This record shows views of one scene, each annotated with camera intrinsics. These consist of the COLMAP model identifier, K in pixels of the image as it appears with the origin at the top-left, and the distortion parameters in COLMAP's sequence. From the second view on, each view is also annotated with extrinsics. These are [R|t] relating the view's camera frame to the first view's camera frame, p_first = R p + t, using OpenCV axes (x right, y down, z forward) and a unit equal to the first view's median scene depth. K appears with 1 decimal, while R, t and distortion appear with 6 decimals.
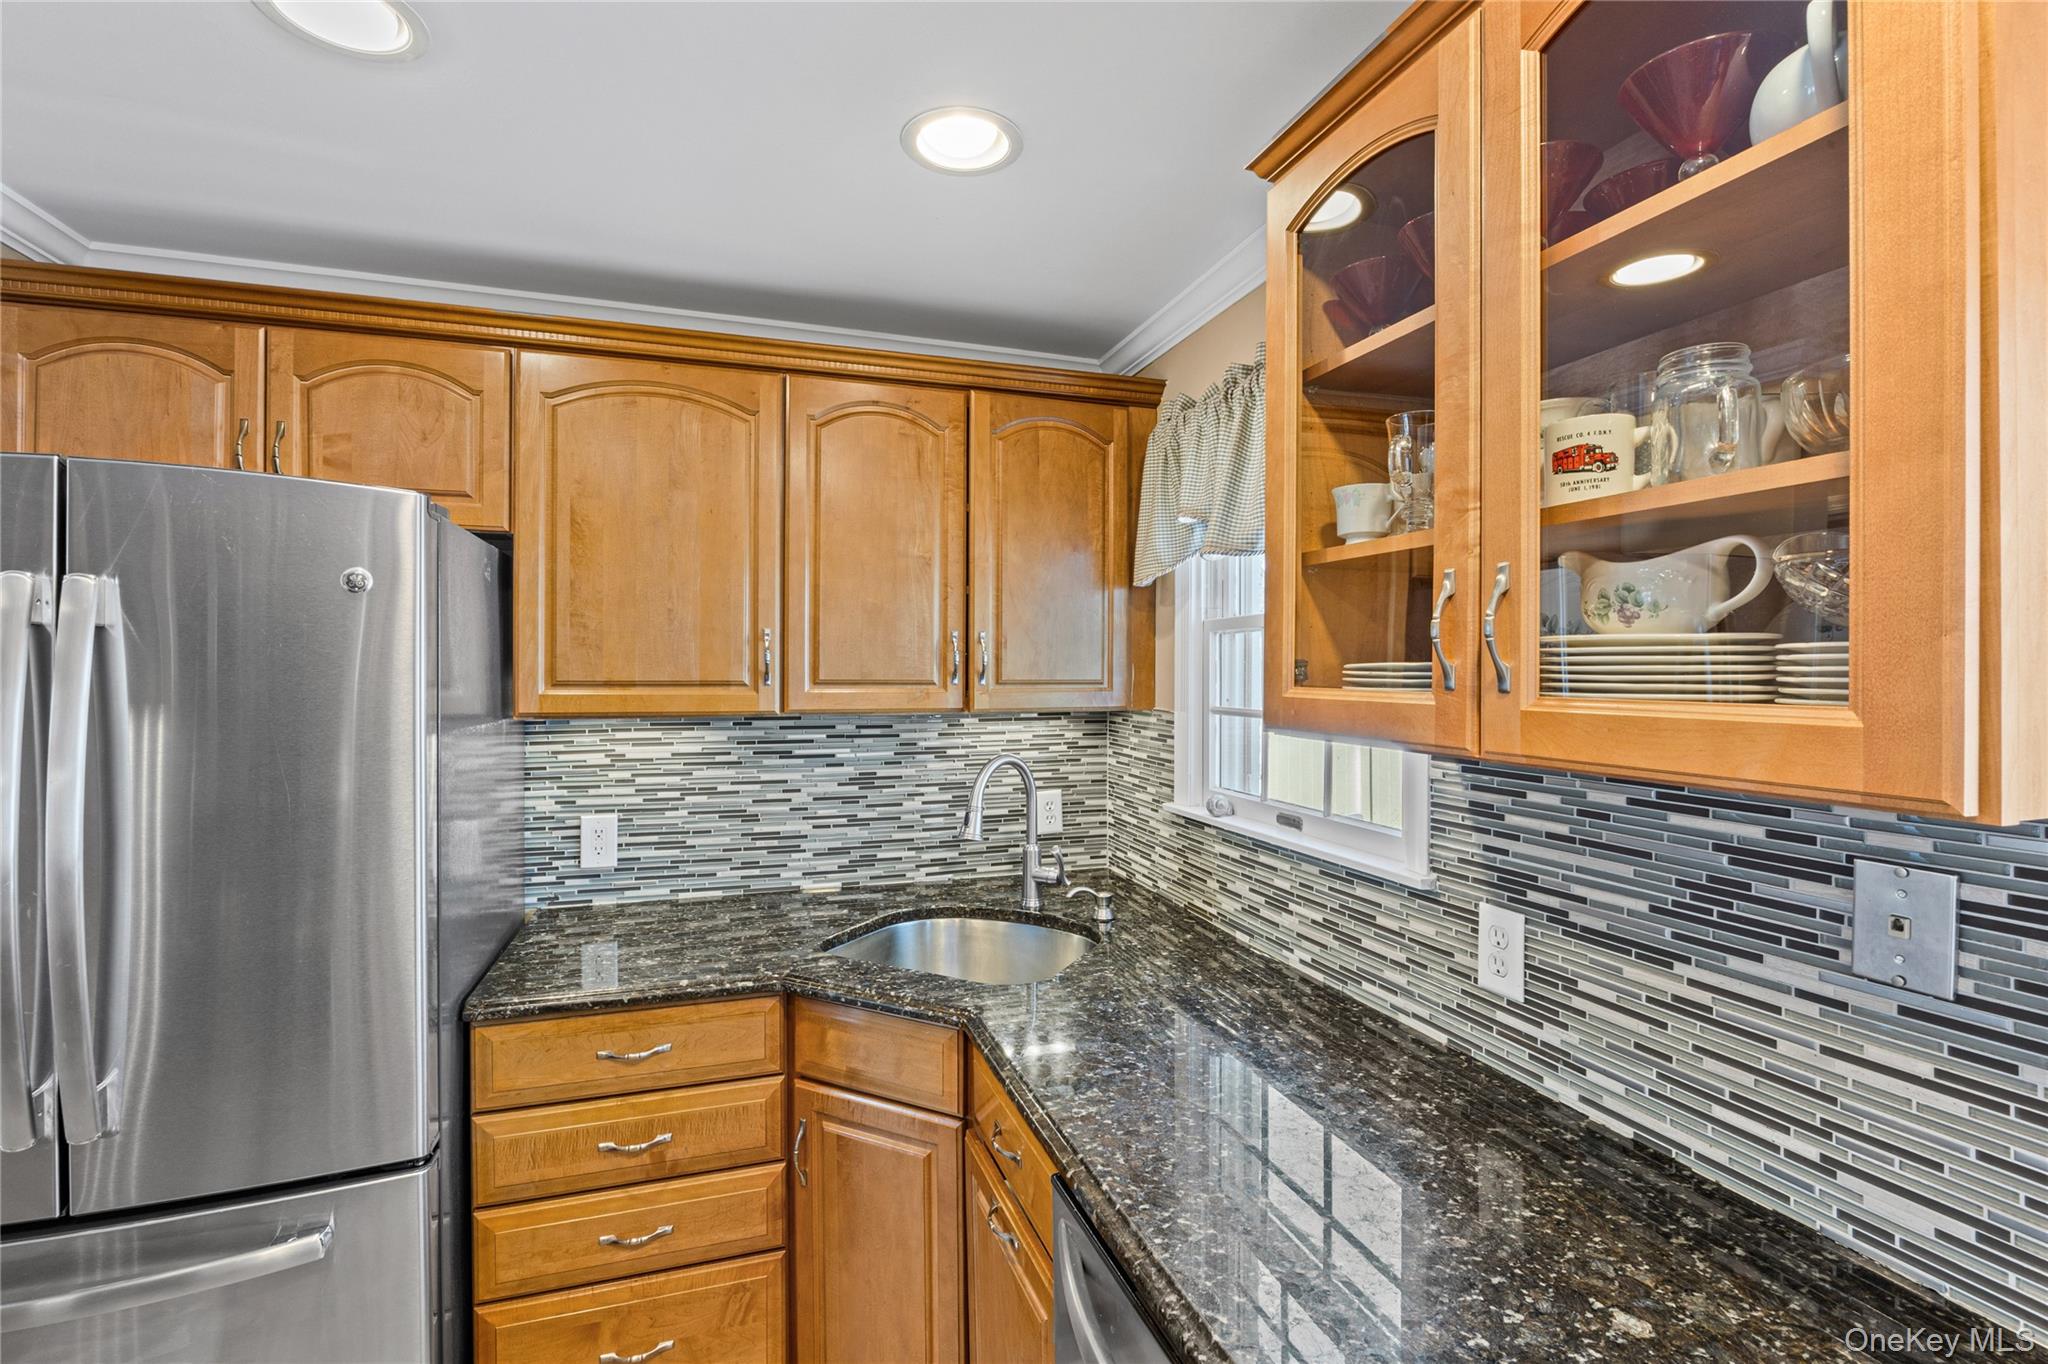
lens RADIAL K [[905.6, 0, 1024.1], [0, 905.6, 674.7], [0, 0, 1]] dist [-0.011836, 0.000086]
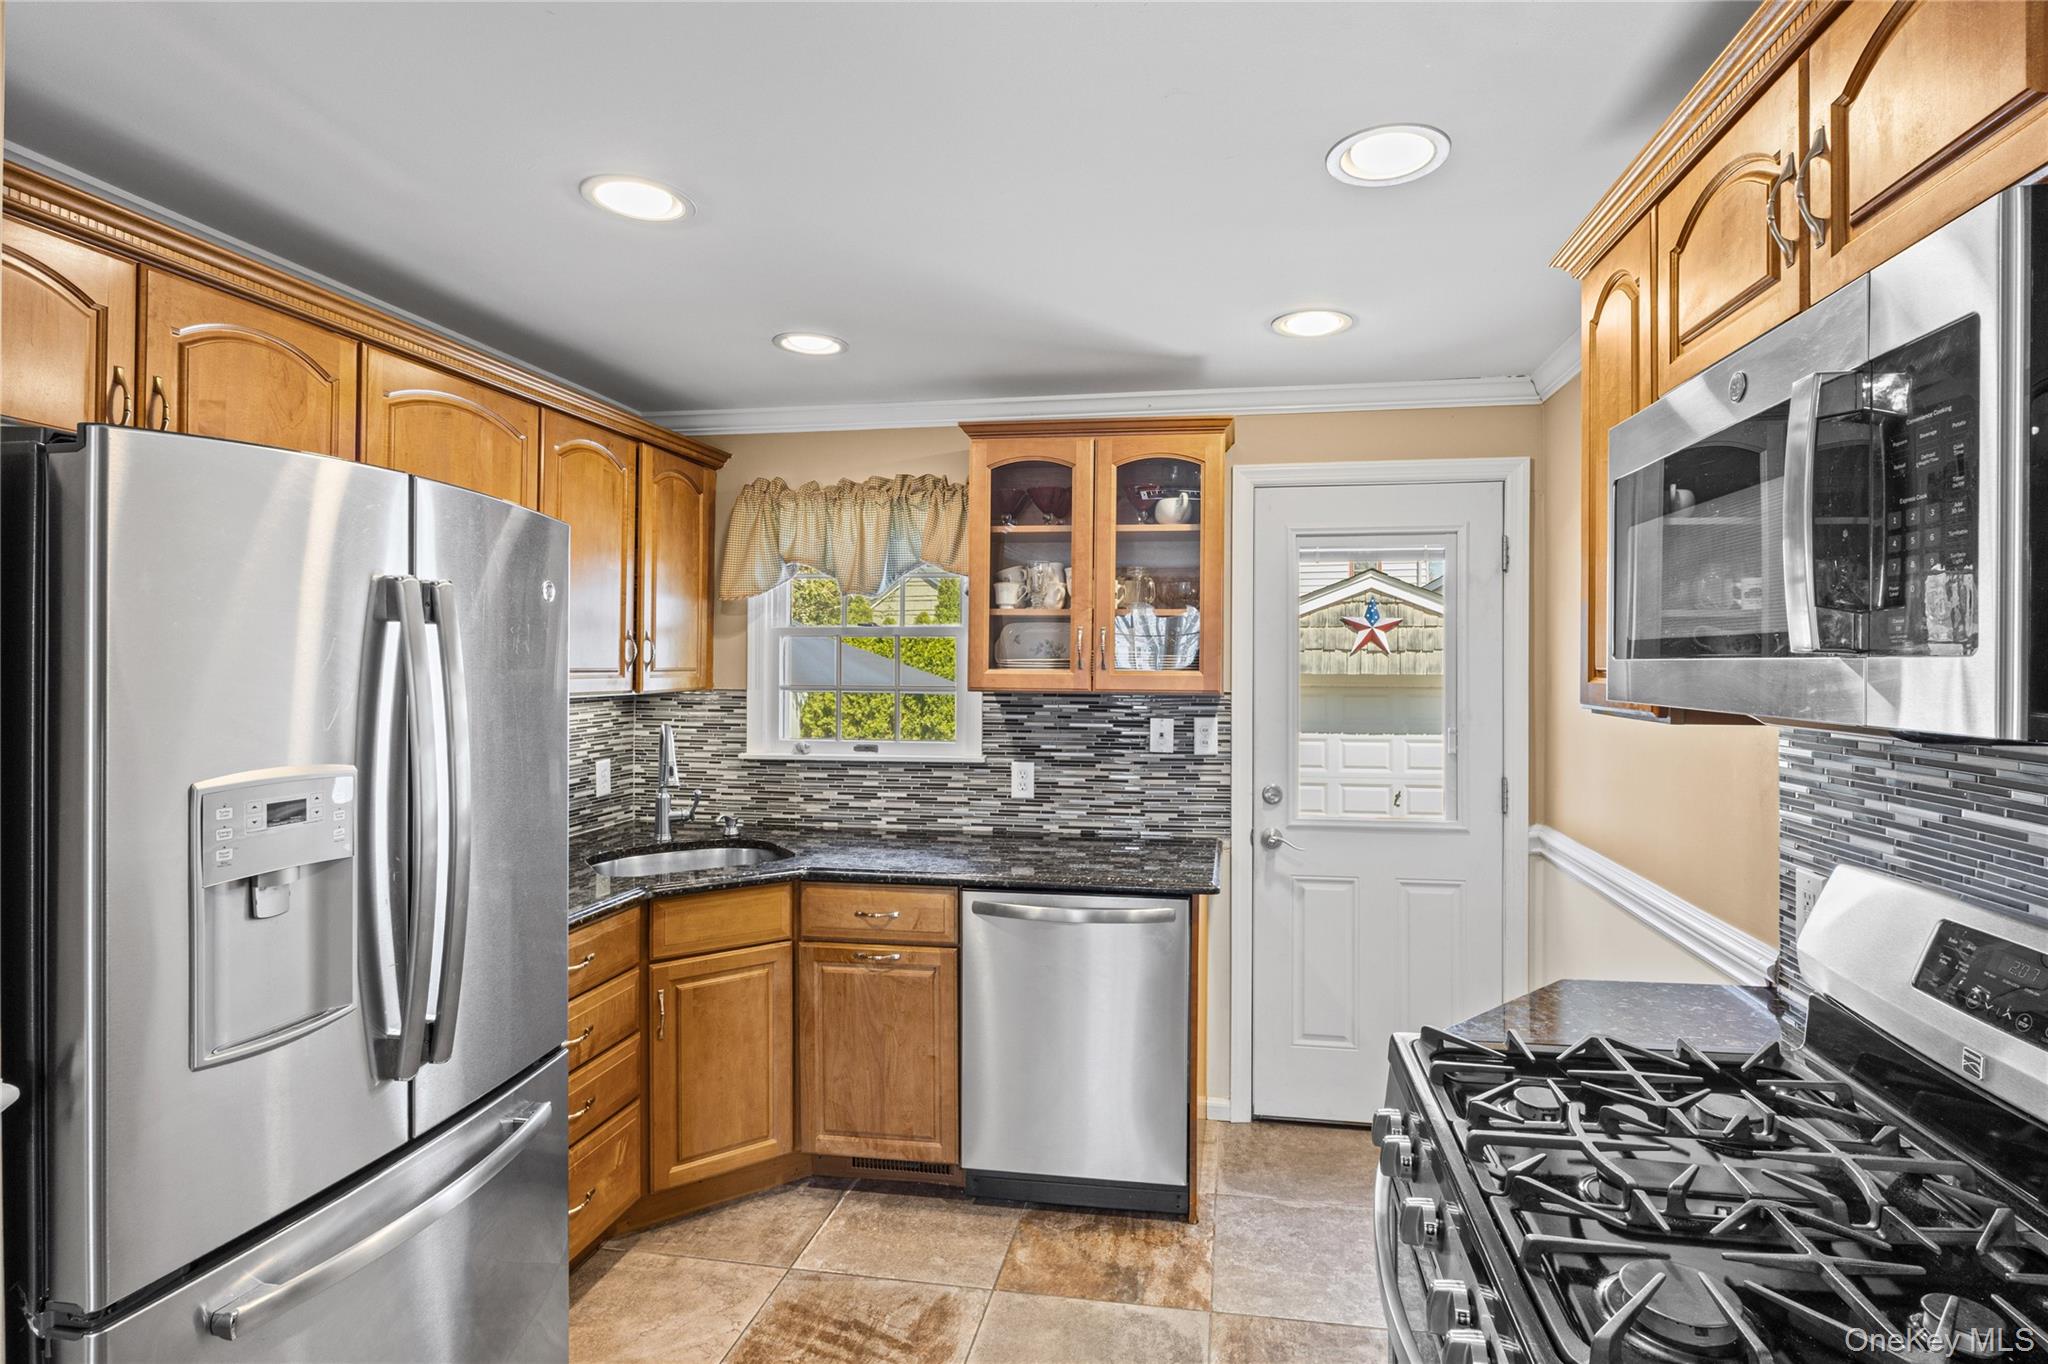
lens RADIAL K [[1001.8, 0, 1062.7], [0, 1001.8, 660.0], [0, 0, 1]] dist [-0.012298, 0.000387]
pose [[0.464597, 0.001037, 0.885521, -1.200307], [-0.000097, 0.999999, -0.001120, -0.004879], [-0.885522, 0.000435, 0.464597, -0.217344]]
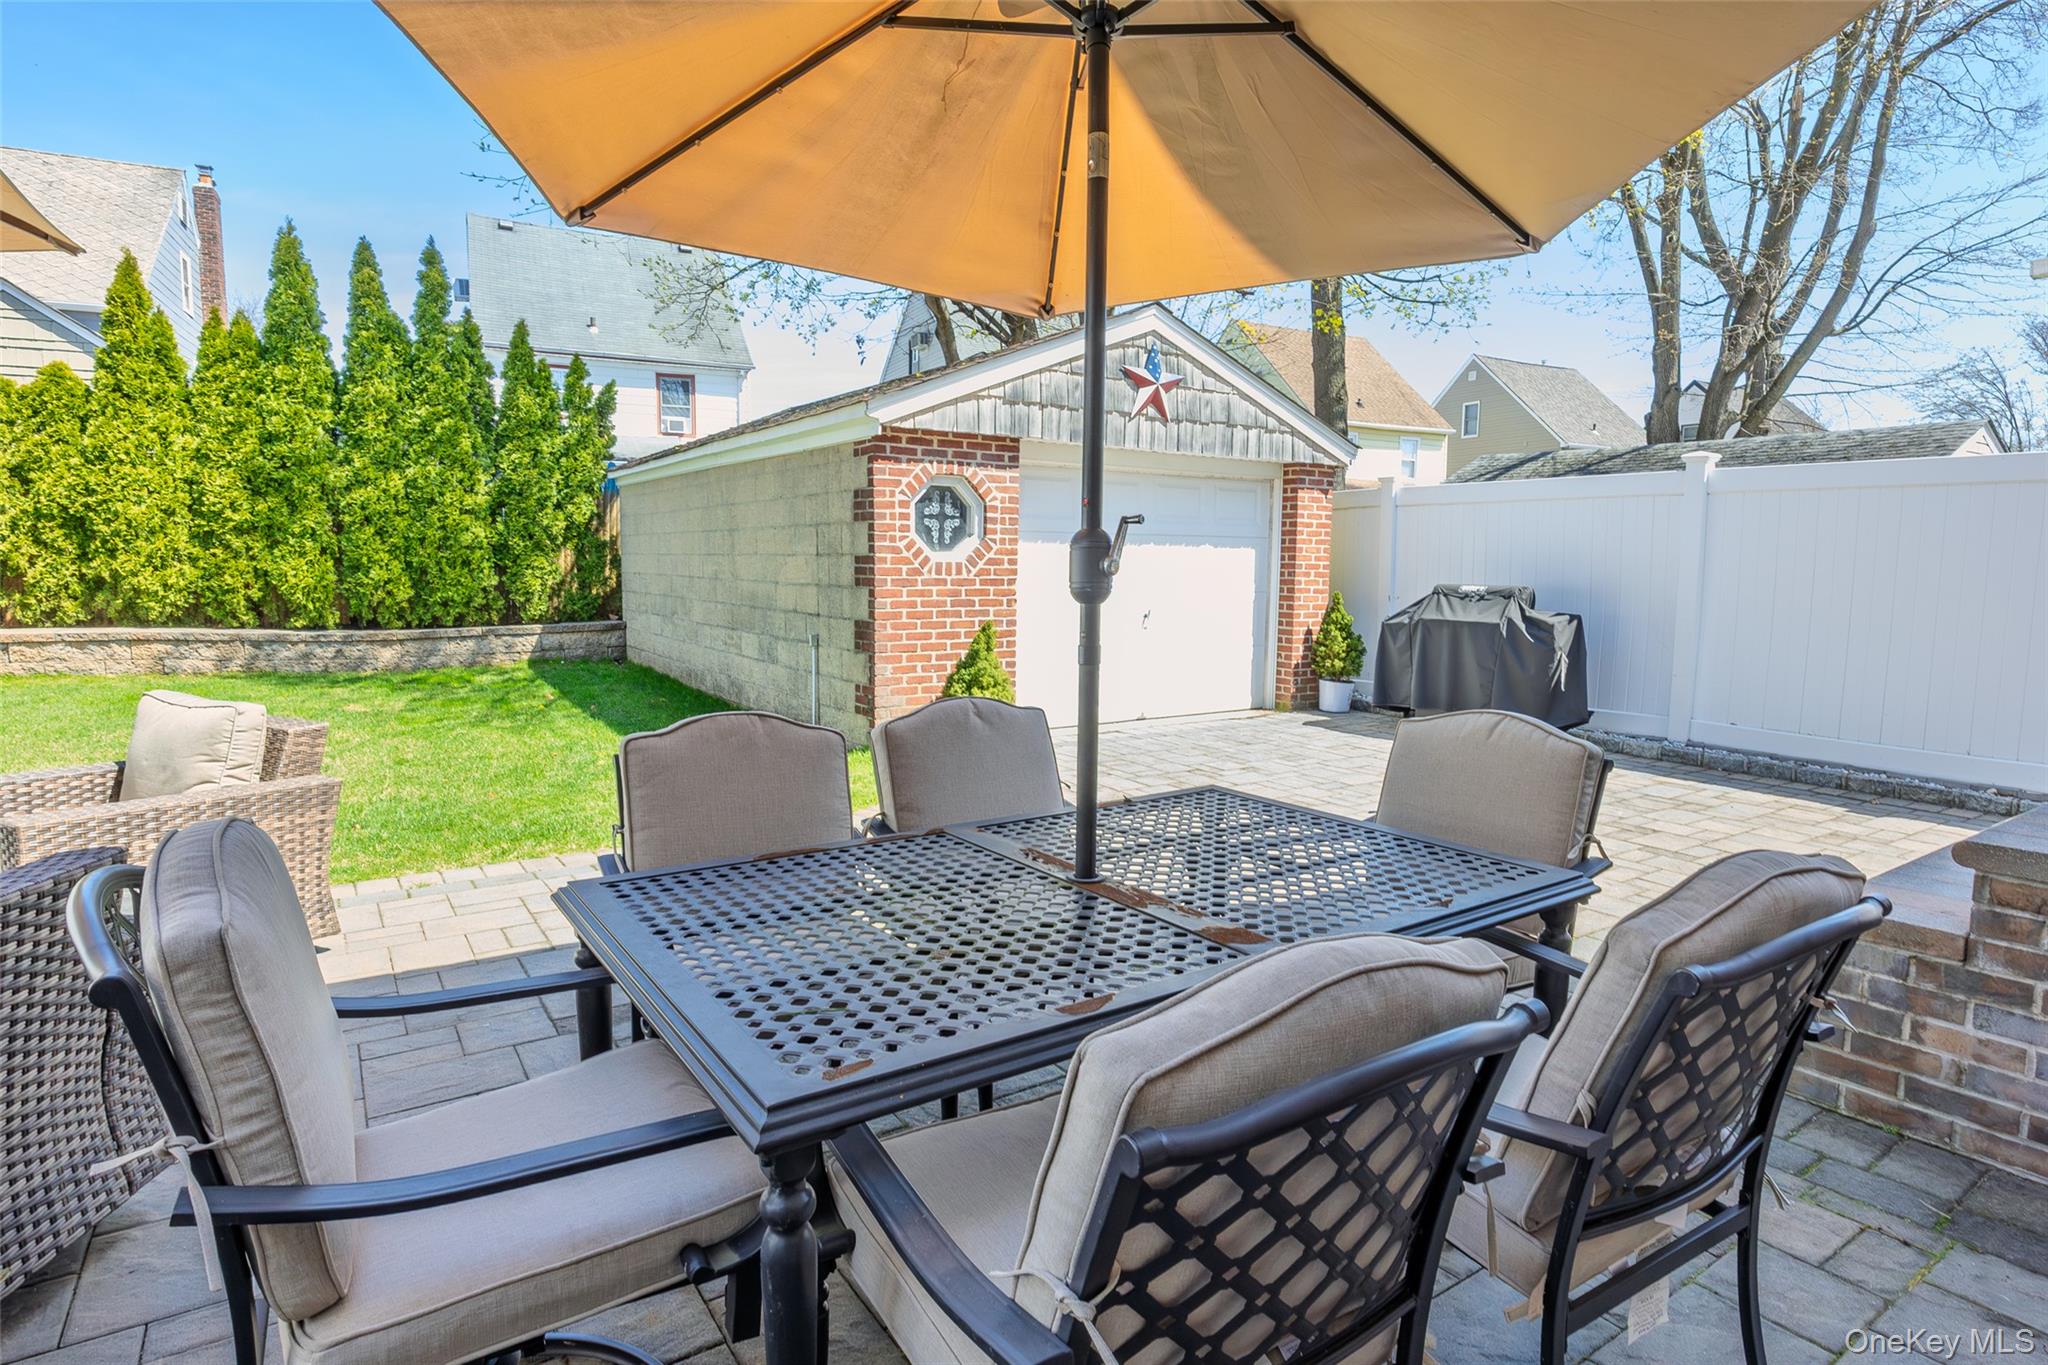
lens RADIAL K [[1079.1, 0, 1024.7], [0, 1079.1, 676.1], [0, 0, 1]] dist [-0.004391, -0.002568]
pose [[-0.267839, -0.103093, 0.957932, 0.229840], [-0.009111, 0.994485, 0.104480, 0.521437], [-0.963421, 0.019256, -0.267301, 2.457603]]
